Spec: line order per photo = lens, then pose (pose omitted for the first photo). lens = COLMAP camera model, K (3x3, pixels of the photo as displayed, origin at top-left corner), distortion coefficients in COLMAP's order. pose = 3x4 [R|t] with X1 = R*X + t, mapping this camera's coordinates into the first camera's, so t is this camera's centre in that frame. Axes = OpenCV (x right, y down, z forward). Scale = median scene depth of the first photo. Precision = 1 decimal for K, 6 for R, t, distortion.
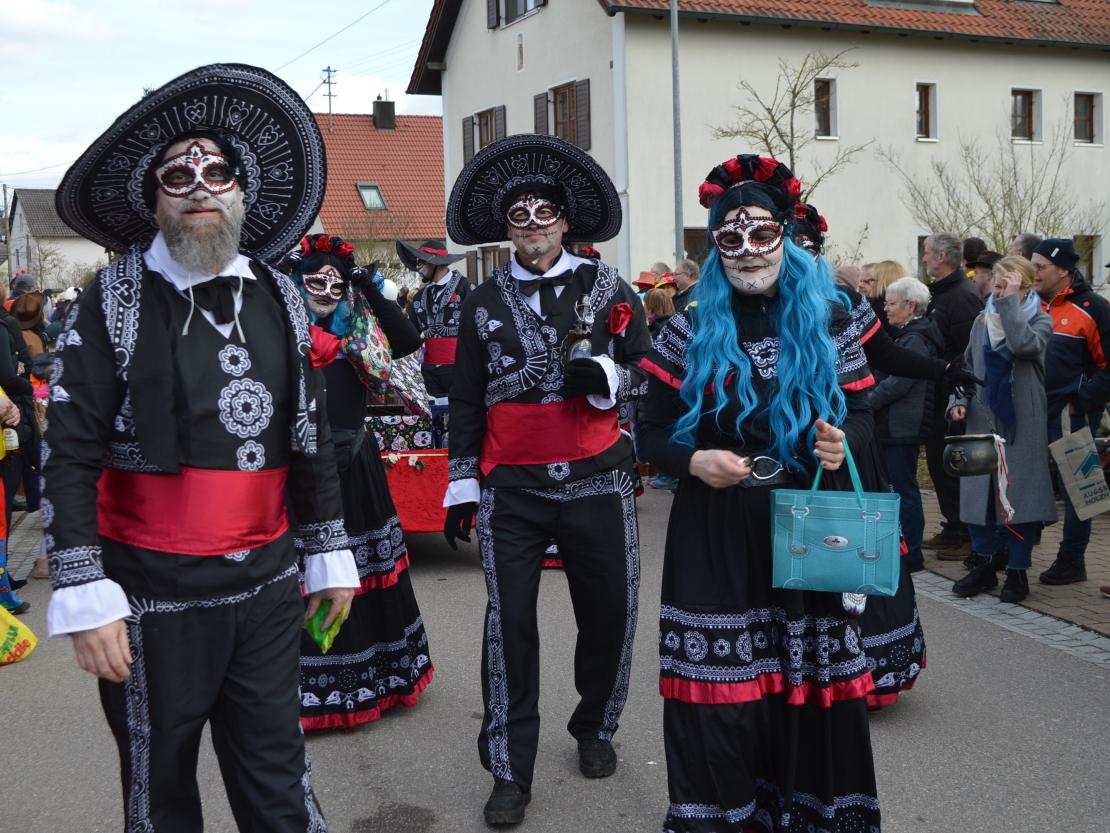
lens RADIAL K [[1399.8, 0, 547.6], [0, 1399.8, 410.7], [0, 0, 1]] dist [-0.058102, 0.000000]
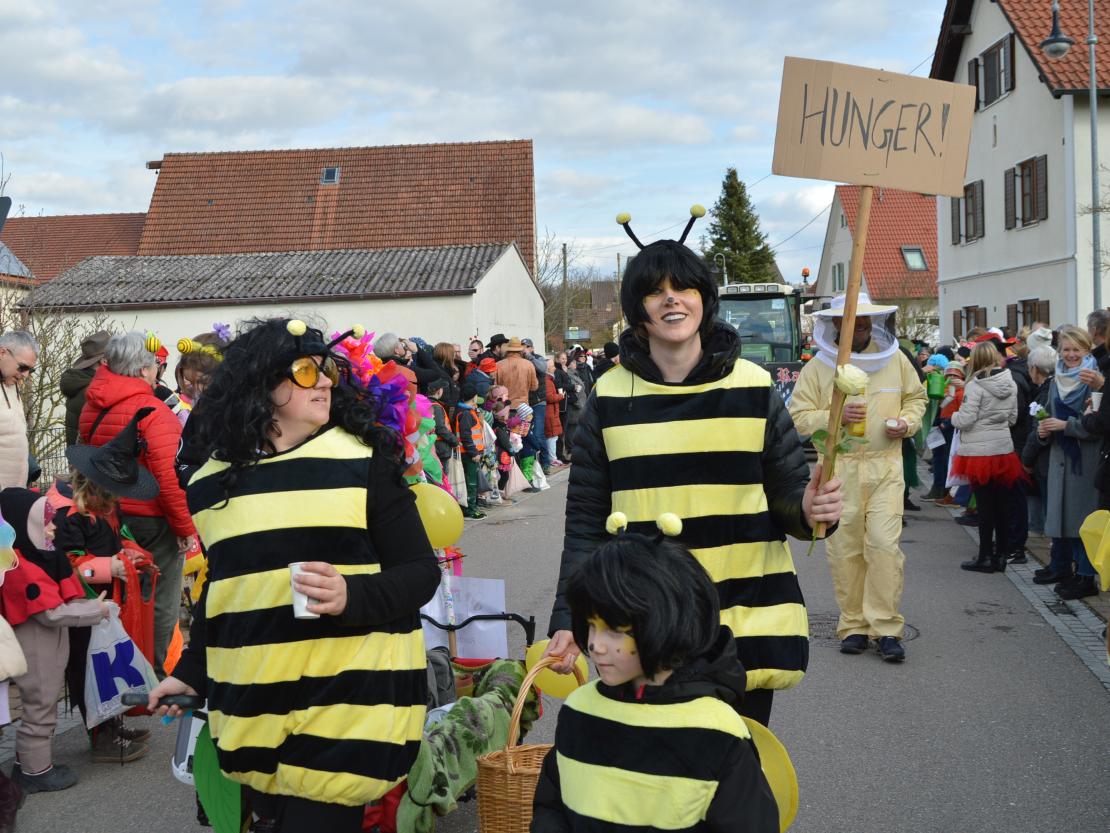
lens RADIAL K [[1288.8, 0, 550.9], [0, 1288.8, 418.3], [0, 0, 1]] dist [-0.069021, 0.000000]
pose [[0.905607, 0.021297, -0.423582, 0.098162], [-0.032560, 0.999282, -0.019371, 0.002009], [0.422865, 0.031335, 0.905651, -0.062828]]
